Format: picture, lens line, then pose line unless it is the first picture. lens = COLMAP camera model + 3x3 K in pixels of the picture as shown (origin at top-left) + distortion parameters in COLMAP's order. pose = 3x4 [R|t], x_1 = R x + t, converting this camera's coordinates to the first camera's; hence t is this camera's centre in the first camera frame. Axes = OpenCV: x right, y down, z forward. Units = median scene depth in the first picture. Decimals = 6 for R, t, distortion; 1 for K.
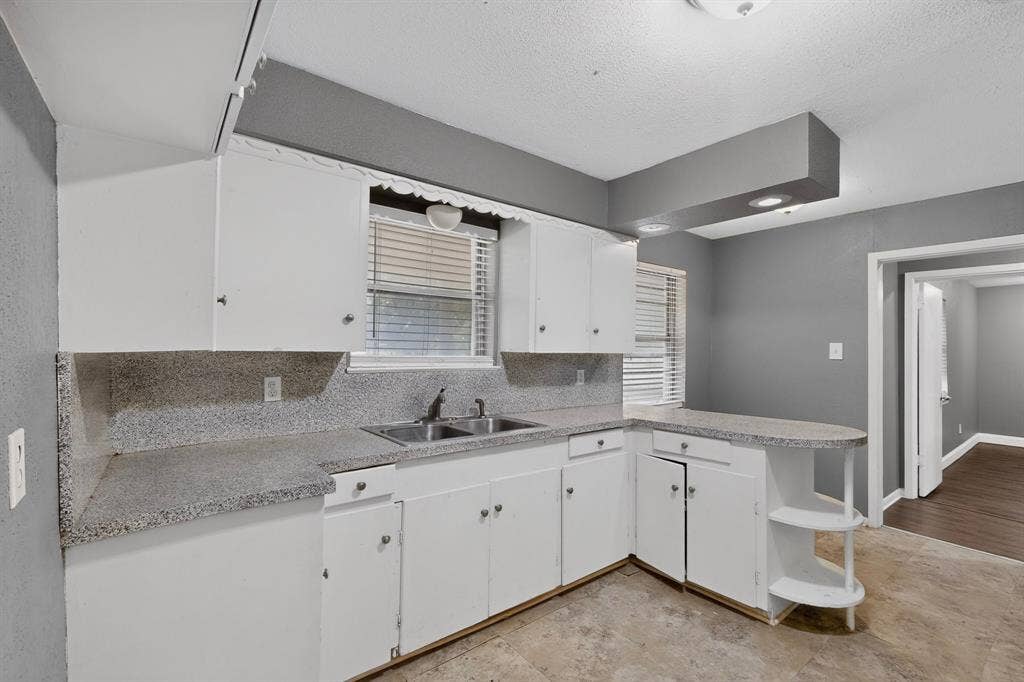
lens RADIAL K [[451.5, 0, 510.3], [0, 451.5, 345.4], [0, 0, 1]] dist [-0.004855, -0.000294]
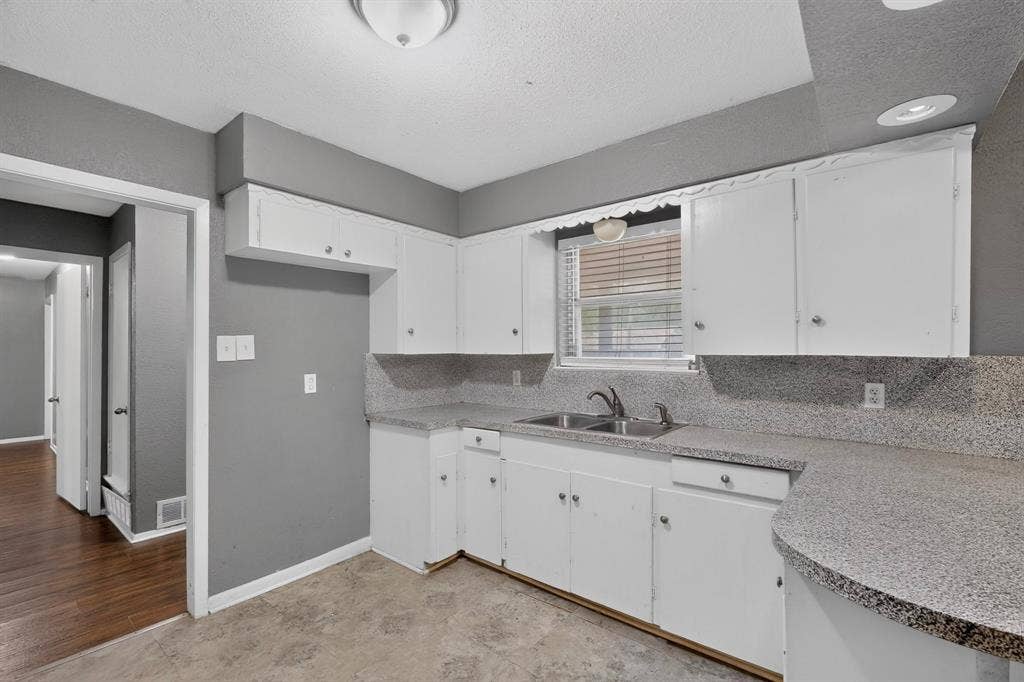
lens RADIAL K [[451.0, 0, 514.1], [0, 451.0, 351.2], [0, 0, 1]] dist [0.000937, 0.000082]
pose [[0.234659, -0.006512, -0.972056, 0.904563], [0.016046, 0.999867, -0.002825, 0.006019], [0.971945, -0.014934, 0.234733, 0.547571]]
